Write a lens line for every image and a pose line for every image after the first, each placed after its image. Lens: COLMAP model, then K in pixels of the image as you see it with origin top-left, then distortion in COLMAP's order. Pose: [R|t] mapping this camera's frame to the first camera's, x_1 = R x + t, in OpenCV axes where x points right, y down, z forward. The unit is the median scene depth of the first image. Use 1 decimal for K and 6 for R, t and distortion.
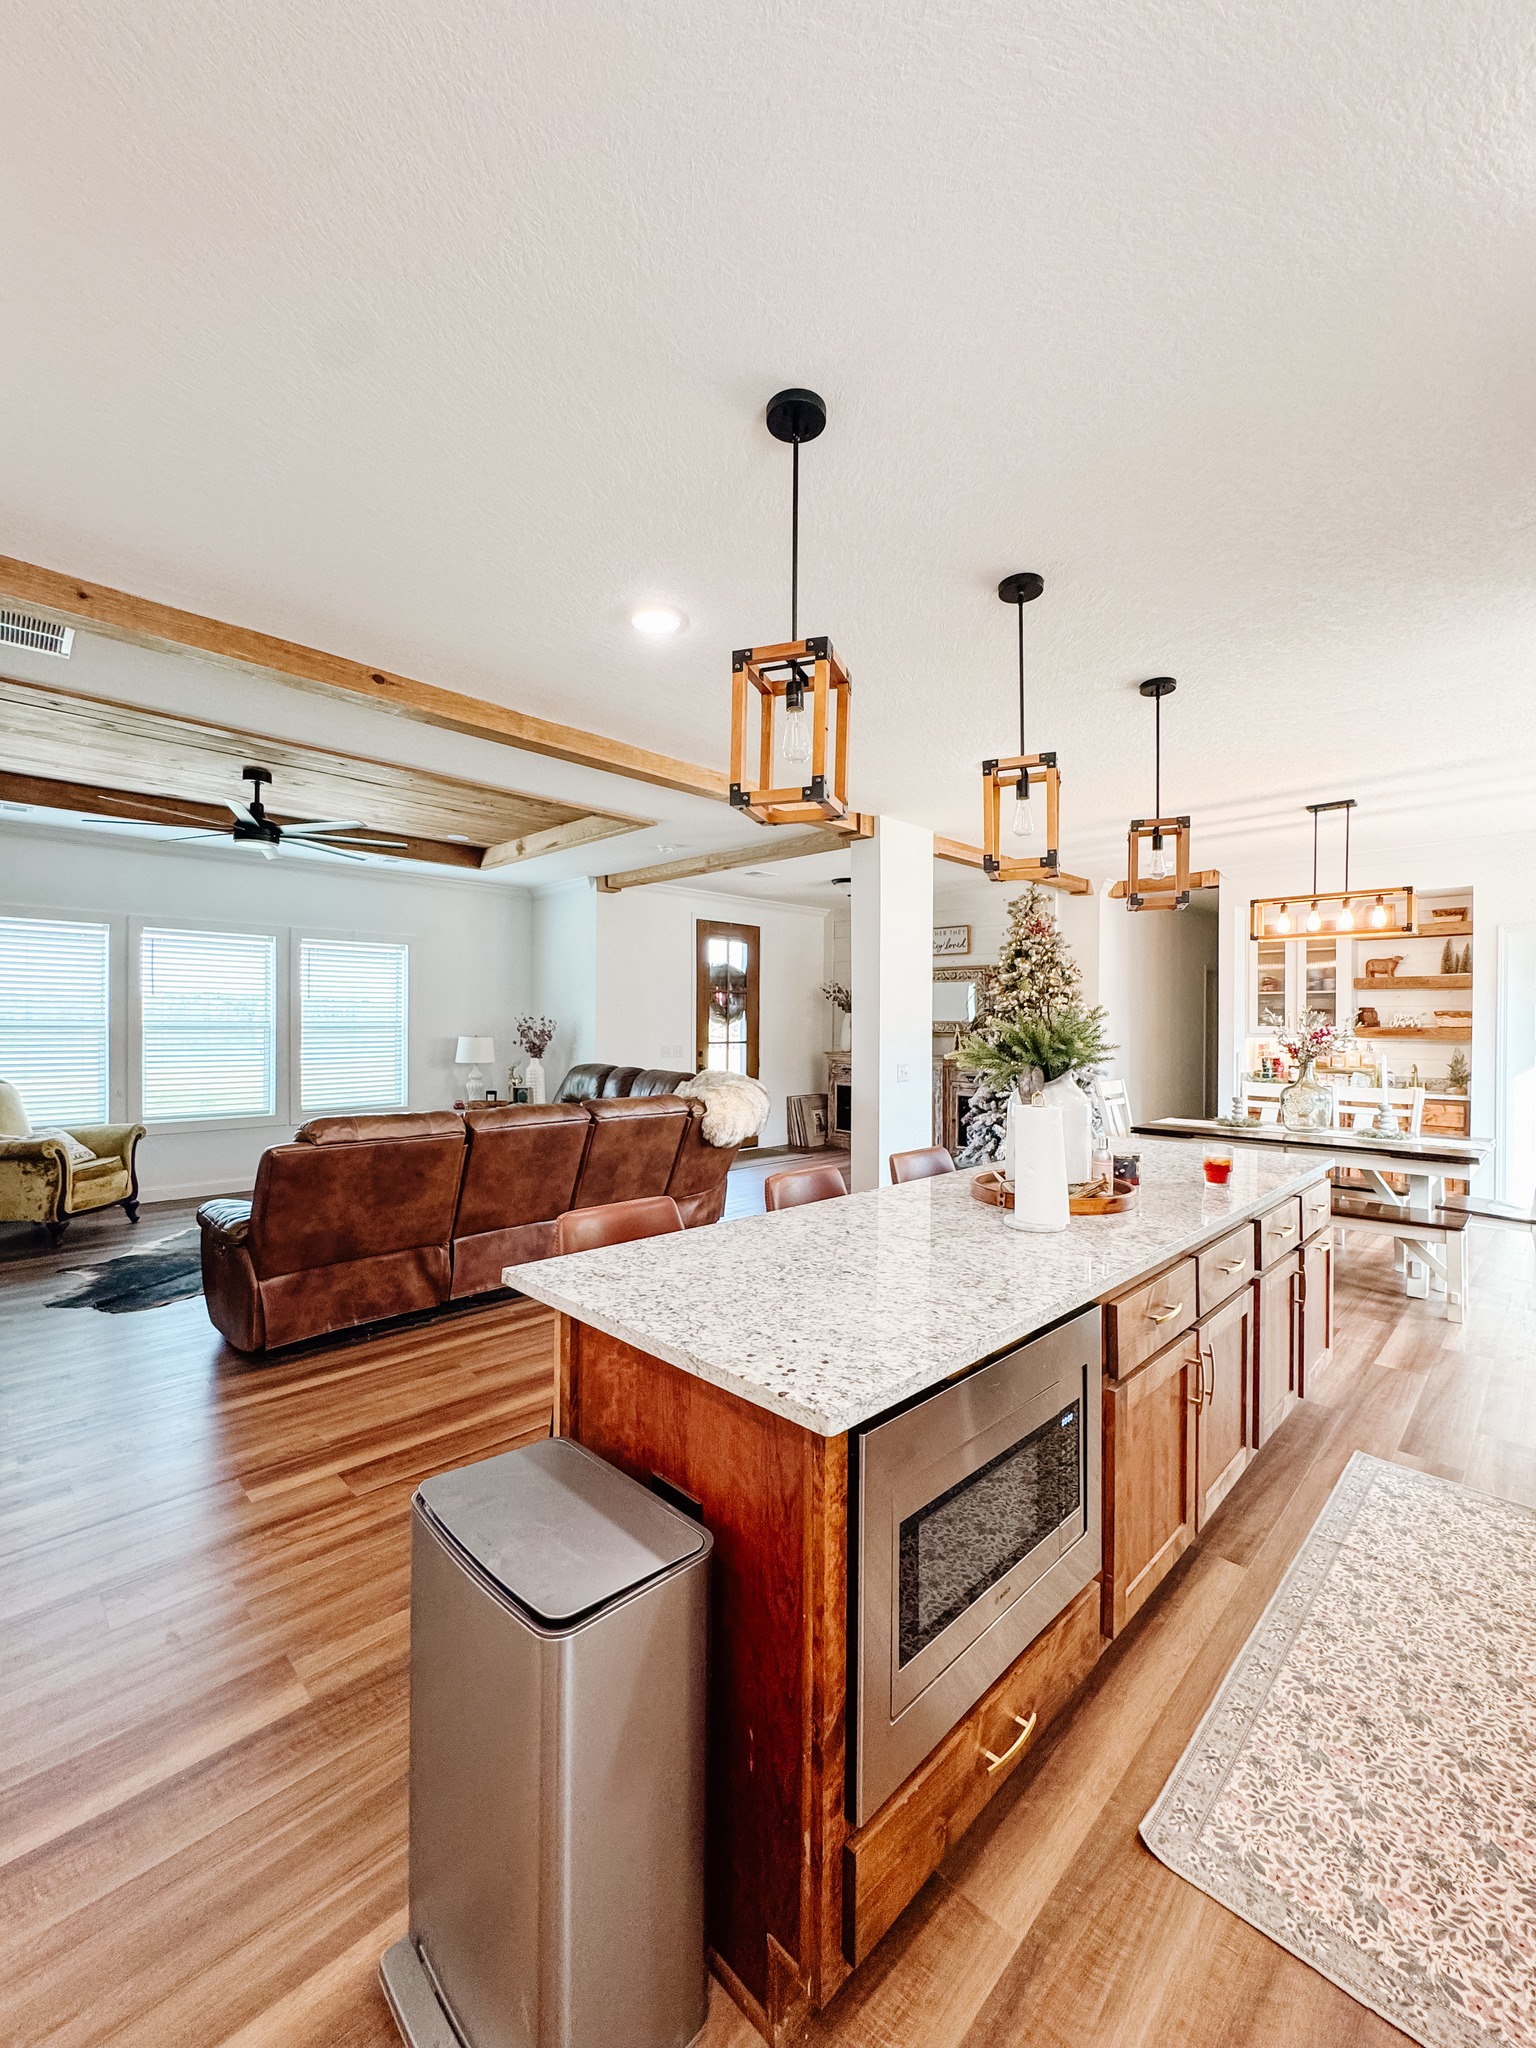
lens RADIAL K [[821.0, 0, 768.0], [0, 821.0, 1024.0], [0, 0, 1]] dist [0.000362, 0.000195]
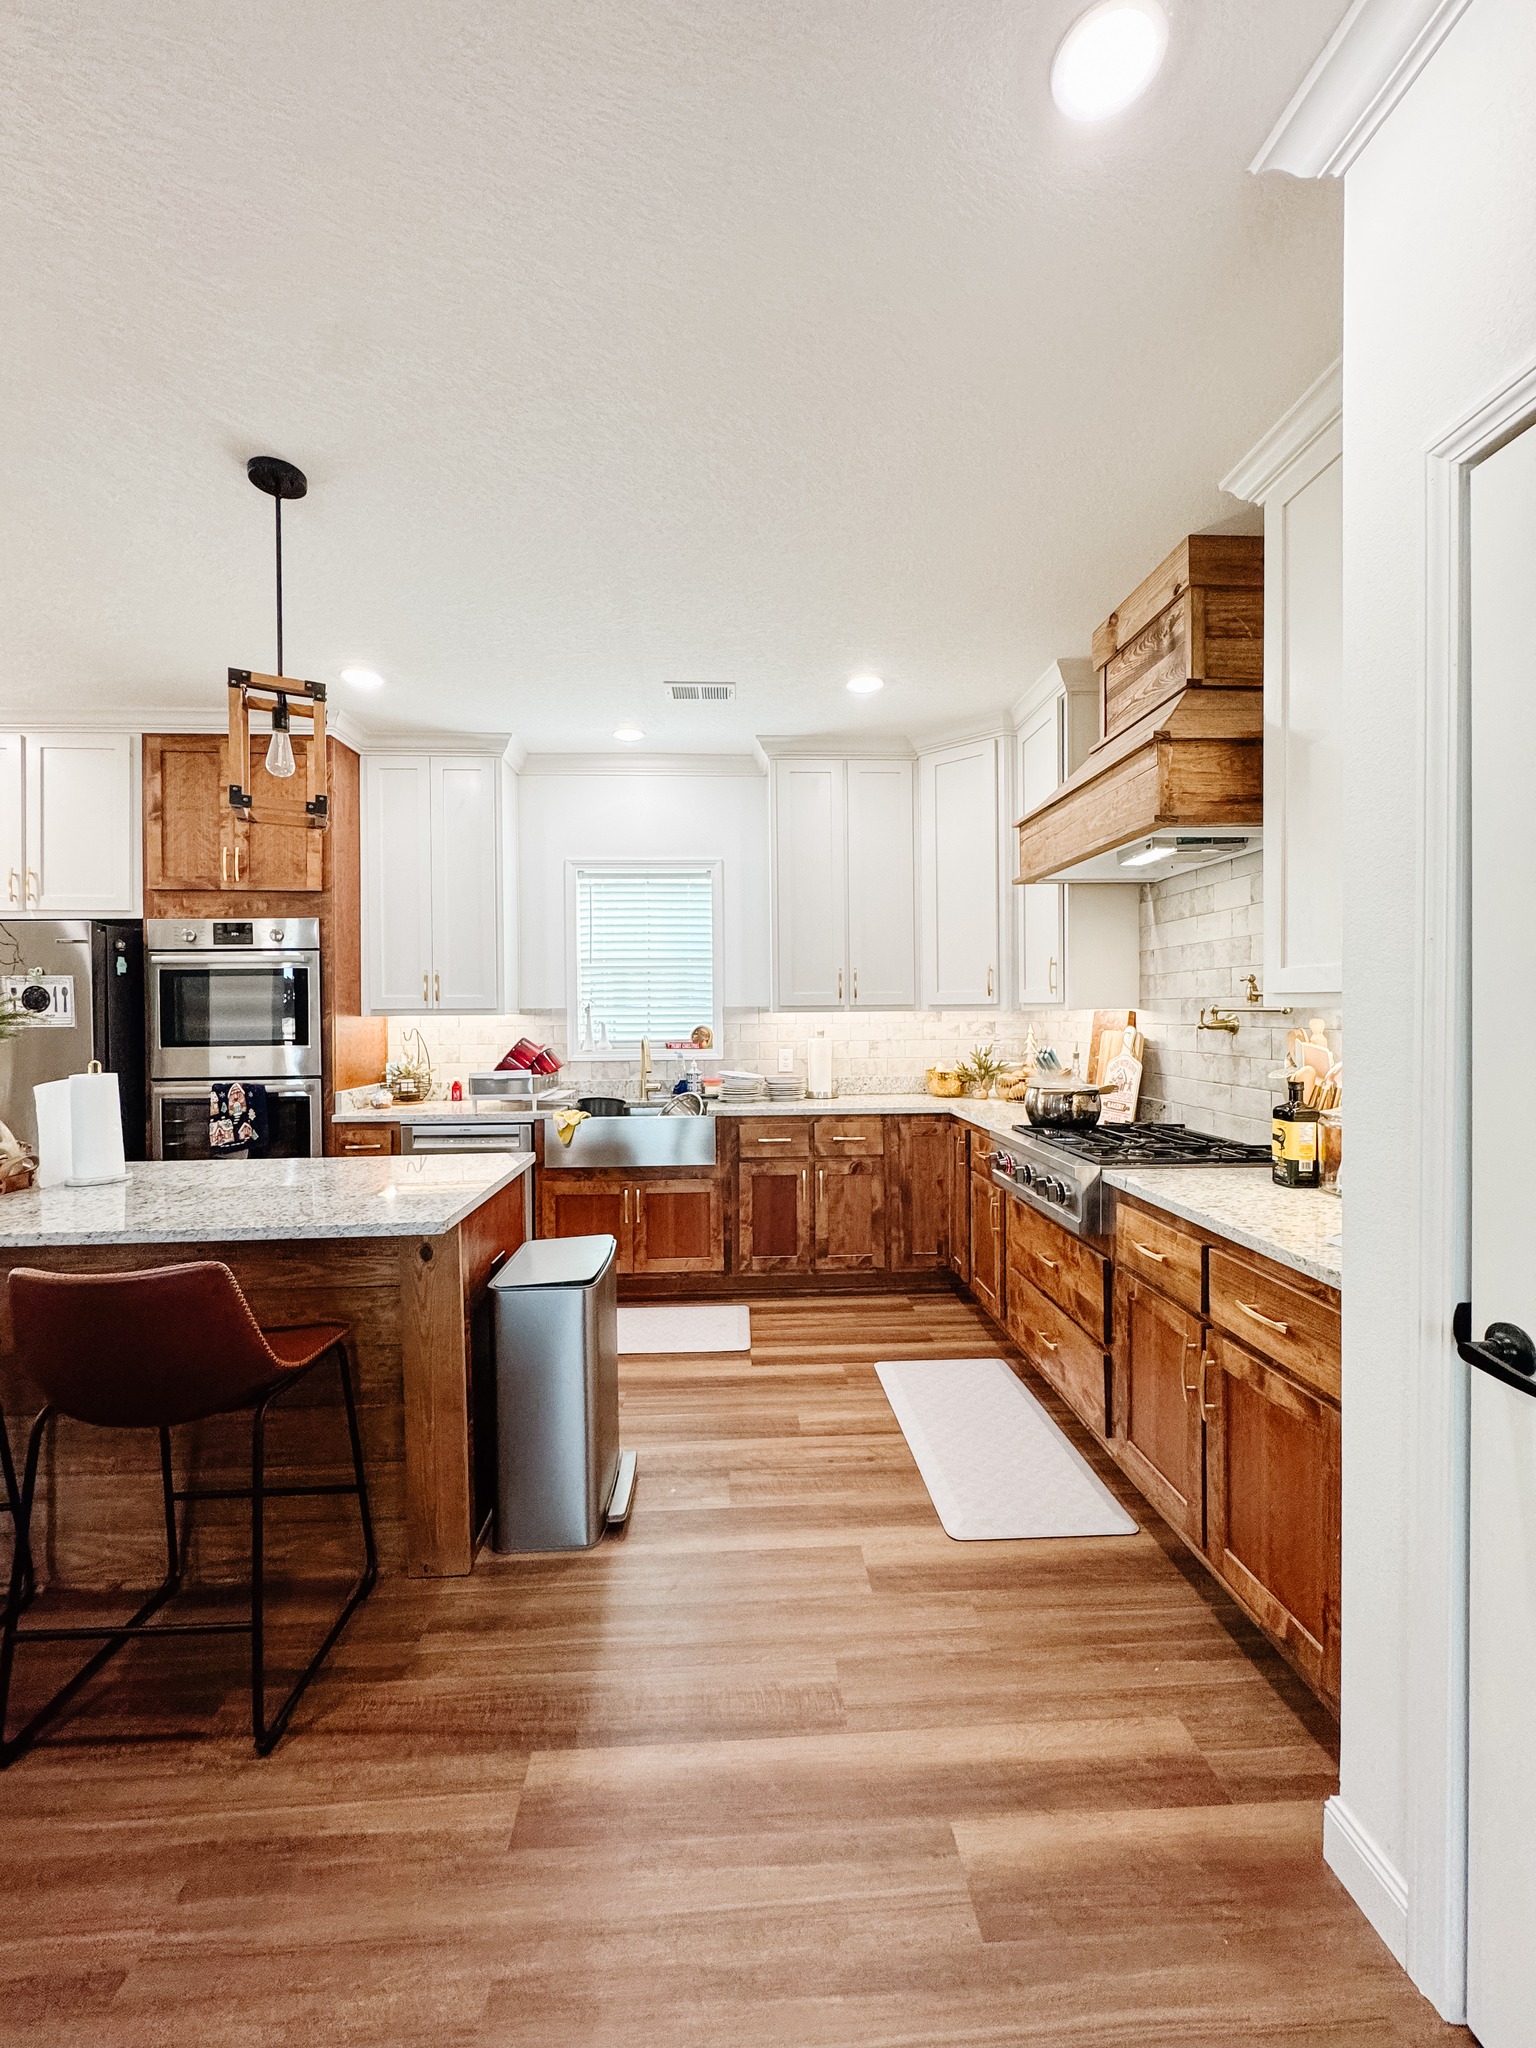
lens RADIAL K [[821.0, 0, 768.0], [0, 821.0, 1024.0], [0, 0, 1]] dist [0.000362, 0.000195]
pose [[-0.744047, -0.009462, 0.668060, -0.504375], [0.006063, 0.999763, 0.020914, 0.005647], [-0.668100, 0.019611, -0.743813, 0.558662]]
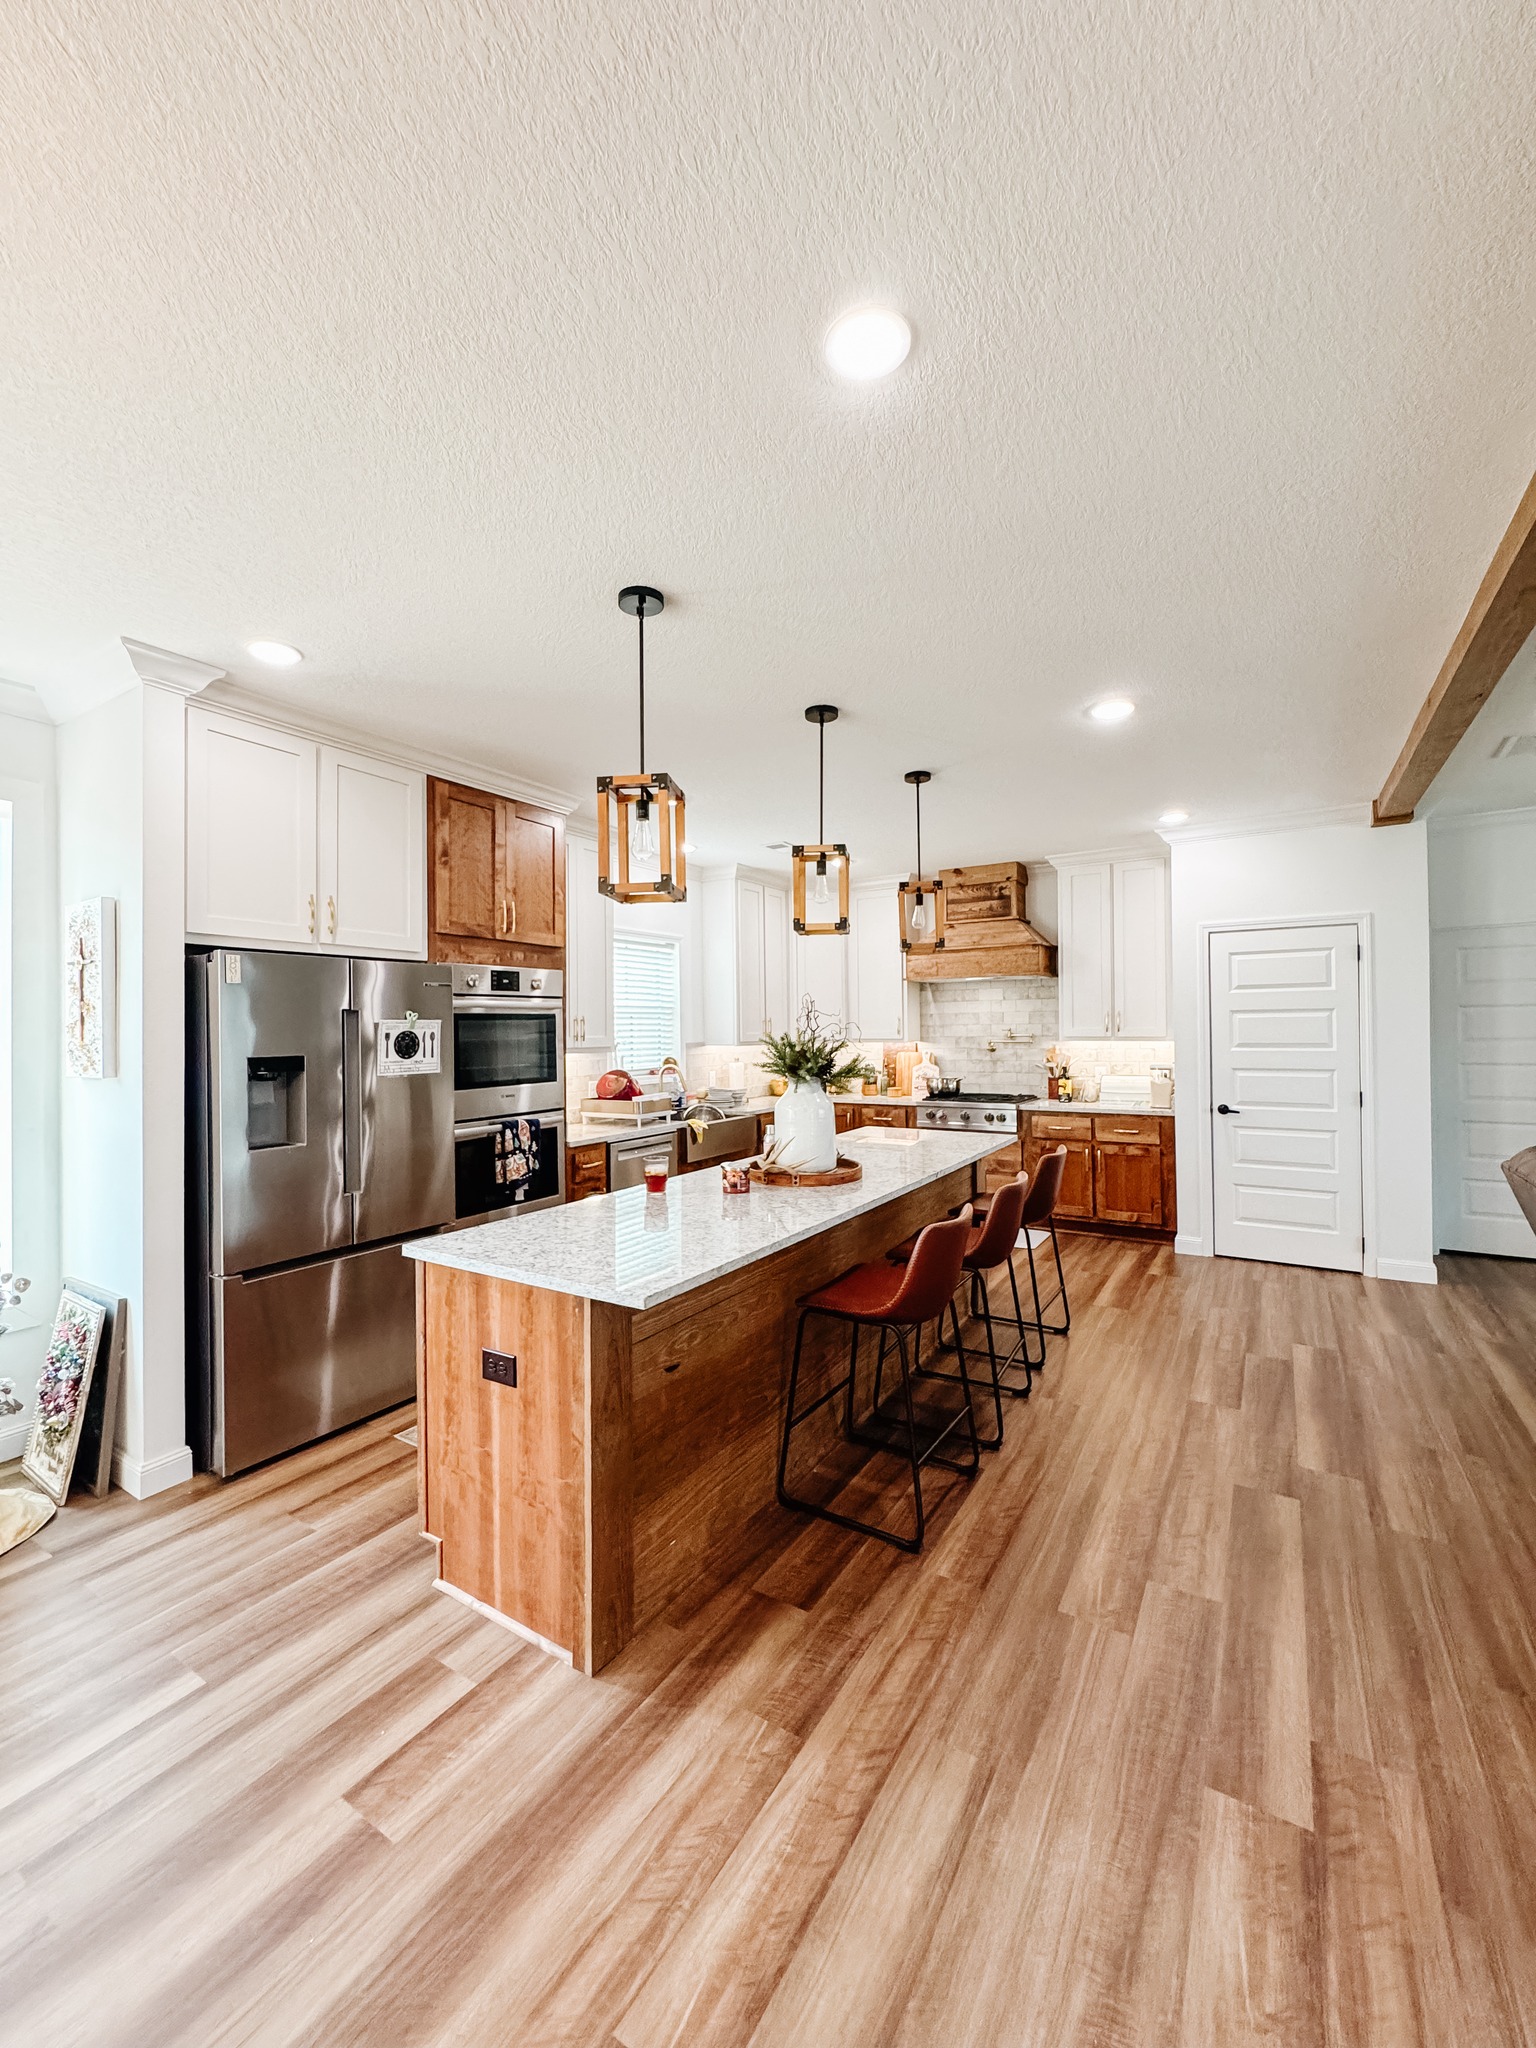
lens RADIAL K [[821.6, 0, 768.0], [0, 821.6, 1024.0], [0, 0, 1]] dist [-0.002402, -0.000058]
pose [[-0.973188, 0.006583, -0.229919, 0.382029], [0.007814, 0.999960, -0.004443, -0.018577], [0.229880, -0.006120, -0.973200, 1.233275]]
